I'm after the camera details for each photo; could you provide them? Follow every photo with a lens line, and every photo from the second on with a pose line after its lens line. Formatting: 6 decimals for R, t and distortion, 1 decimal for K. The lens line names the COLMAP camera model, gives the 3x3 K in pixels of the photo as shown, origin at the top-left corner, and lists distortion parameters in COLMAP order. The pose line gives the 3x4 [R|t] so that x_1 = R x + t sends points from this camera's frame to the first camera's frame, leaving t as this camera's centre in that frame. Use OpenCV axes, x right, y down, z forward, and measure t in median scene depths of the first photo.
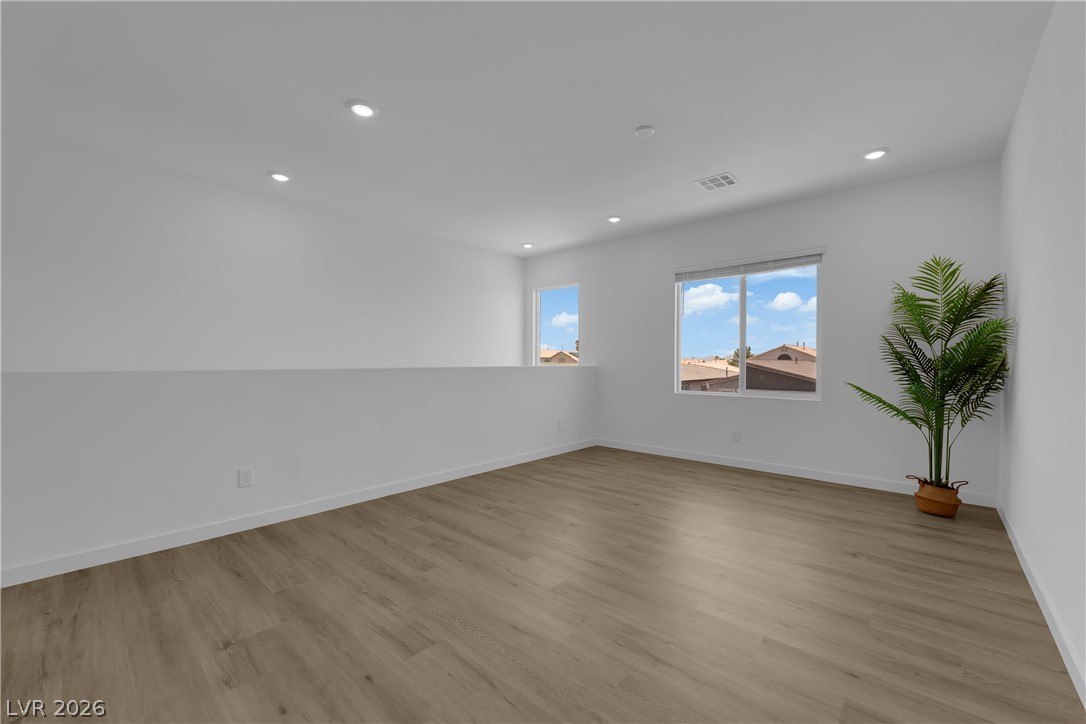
lens RADIAL K [[445.2, 0, 536.1], [0, 445.2, 364.5], [0, 0, 1]] dist [-0.007388, -0.000038]
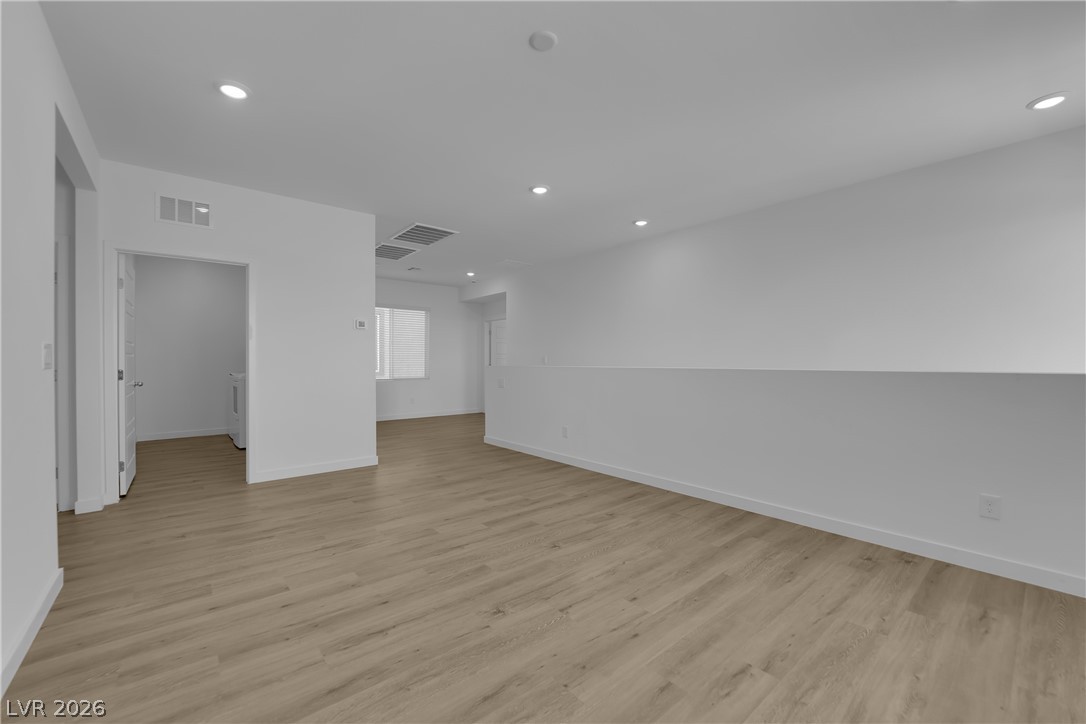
lens RADIAL K [[445.2, 0, 536.2], [0, 445.2, 360.9], [0, 0, 1]] dist [-0.007388, -0.000038]
pose [[-0.151666, -0.001849, -0.988430, 0.971510], [-0.008581, 0.999963, -0.000554, -0.004062], [0.988394, 0.008397, -0.151677, 1.115339]]
